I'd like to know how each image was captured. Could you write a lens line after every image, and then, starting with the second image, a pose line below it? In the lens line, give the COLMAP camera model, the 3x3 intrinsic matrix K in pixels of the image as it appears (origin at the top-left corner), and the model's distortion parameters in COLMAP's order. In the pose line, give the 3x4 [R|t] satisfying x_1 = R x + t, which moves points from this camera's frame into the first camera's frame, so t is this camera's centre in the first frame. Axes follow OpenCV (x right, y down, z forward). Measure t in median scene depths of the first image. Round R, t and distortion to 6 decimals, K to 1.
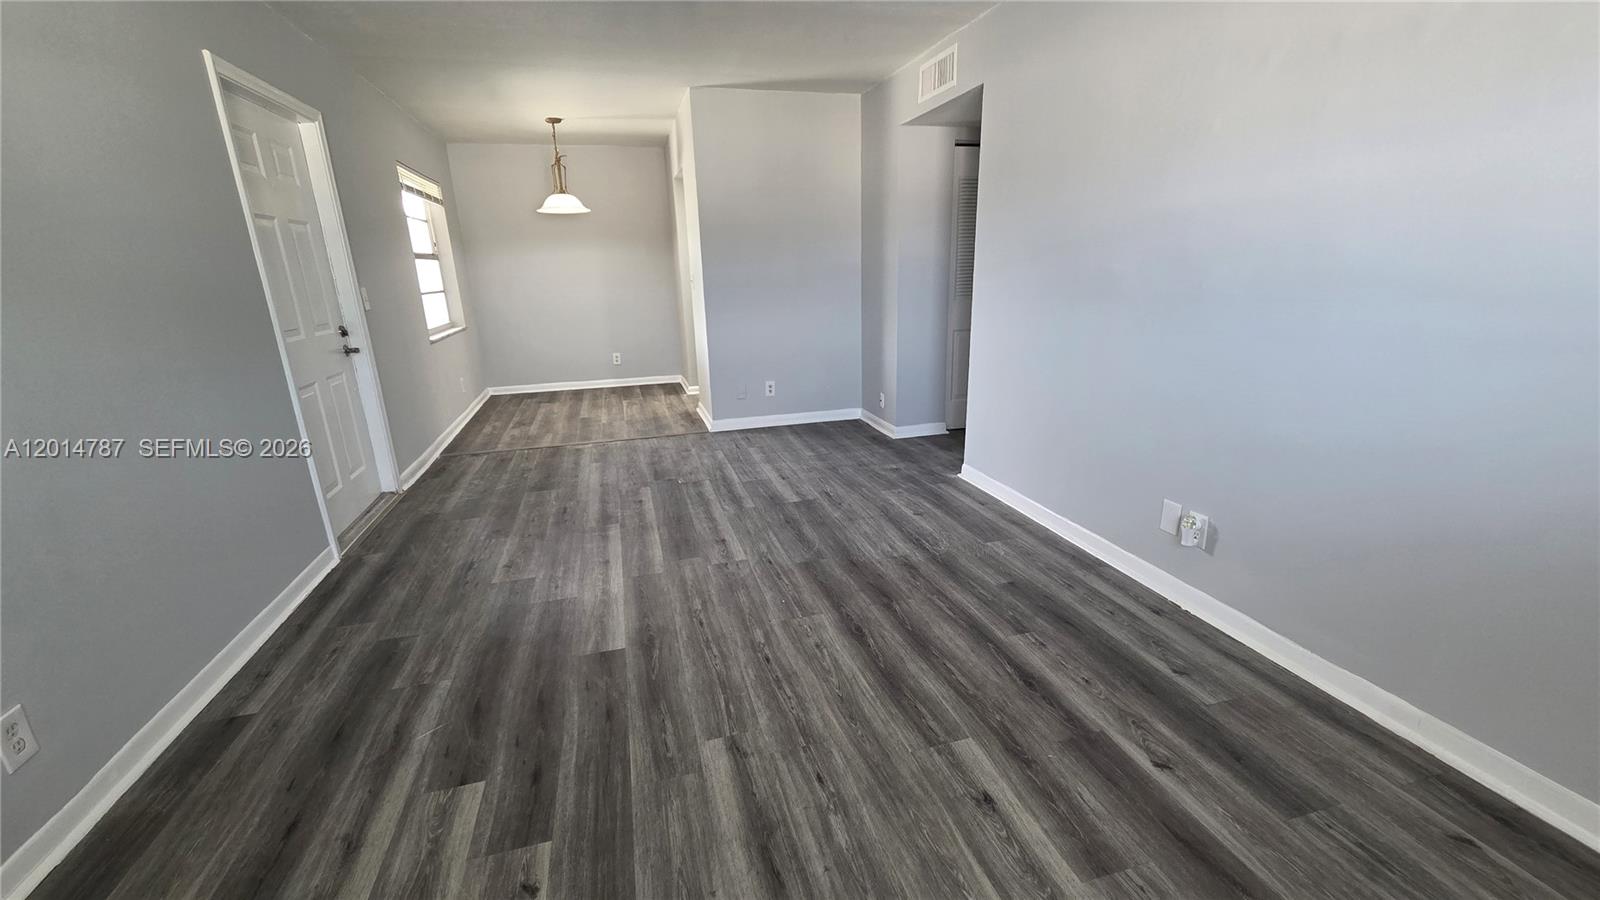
lens RADIAL K [[654.4, 0, 802.6], [0, 654.4, 462.7], [0, 0, 1]] dist [0.008341, -0.000609]
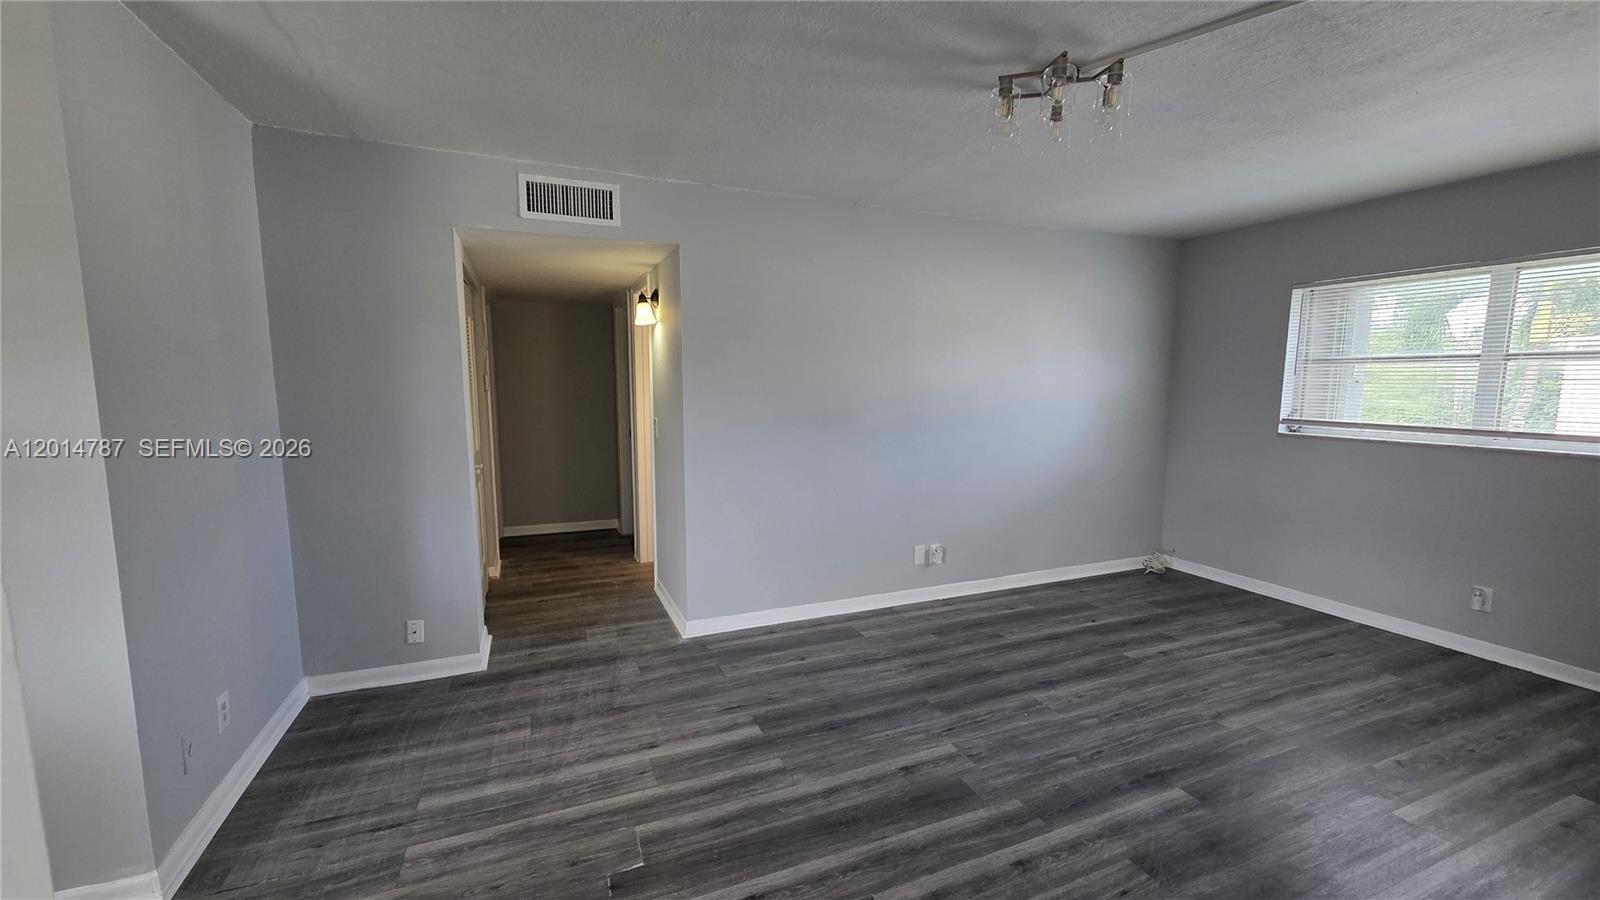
lens RADIAL K [[654.4, 0, 802.6], [0, 654.4, 462.7], [0, 0, 1]] dist [0.008341, -0.000609]
pose [[-0.128817, -0.093798, 0.987222, -0.855442], [0.288066, 0.949050, 0.127759, -0.363660], [-0.948907, 0.300843, -0.095234, 1.115242]]
